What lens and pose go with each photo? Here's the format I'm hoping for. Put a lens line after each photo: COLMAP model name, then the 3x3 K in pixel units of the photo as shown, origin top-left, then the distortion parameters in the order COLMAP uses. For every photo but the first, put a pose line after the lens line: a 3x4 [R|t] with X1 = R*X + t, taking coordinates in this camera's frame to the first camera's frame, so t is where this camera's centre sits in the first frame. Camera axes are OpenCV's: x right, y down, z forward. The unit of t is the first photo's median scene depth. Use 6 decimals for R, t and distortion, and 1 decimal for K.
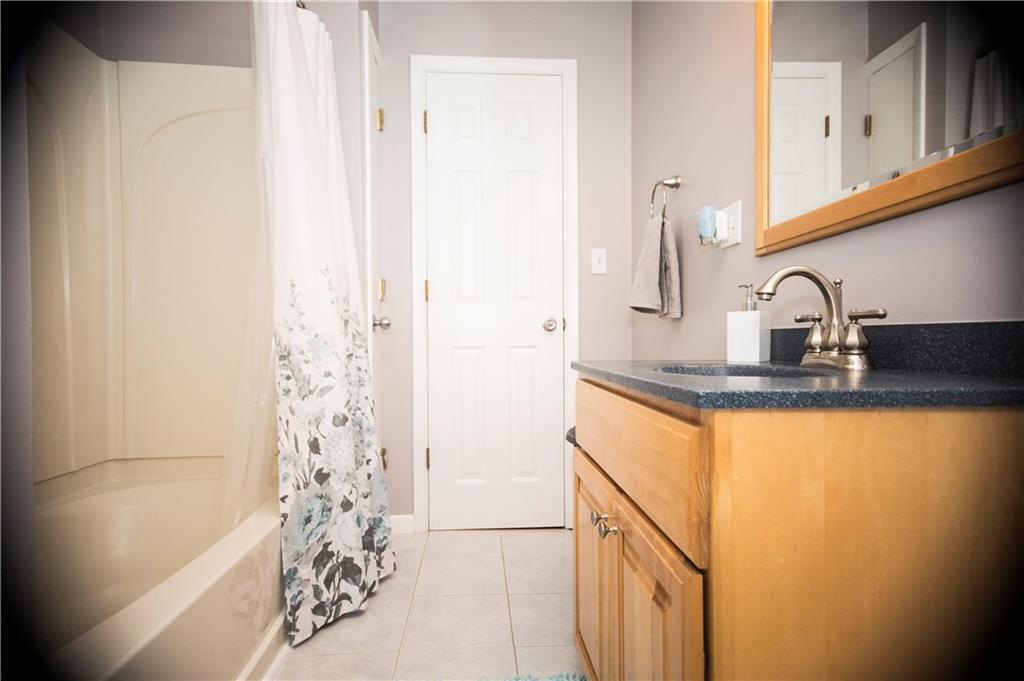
lens RADIAL K [[581.1, 0, 512.0], [0, 581.1, 340.5], [0, 0, 1]] dist [0.000668, 0.000099]
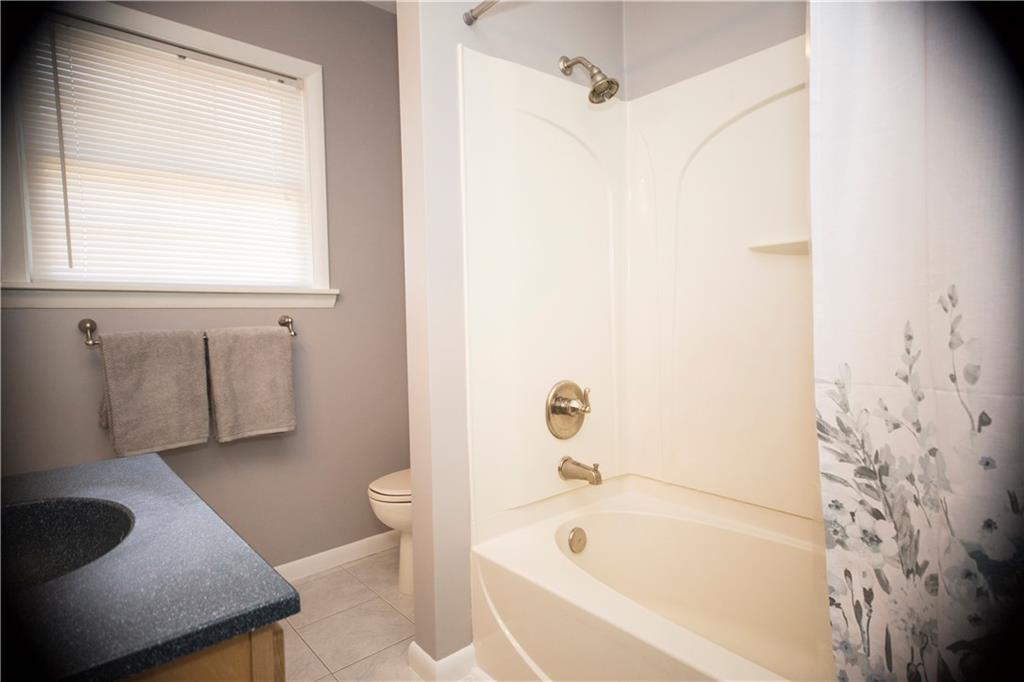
lens RADIAL K [[535.9, 0, 512.0], [0, 535.9, 341.0], [0, 0, 1]] dist [0.001182, 0.000334]
pose [[-0.791709, 0.039190, -0.609640, 0.163416], [0.011951, 0.998743, 0.048683, -0.118552], [0.610781, 0.031257, -0.791182, 1.159285]]
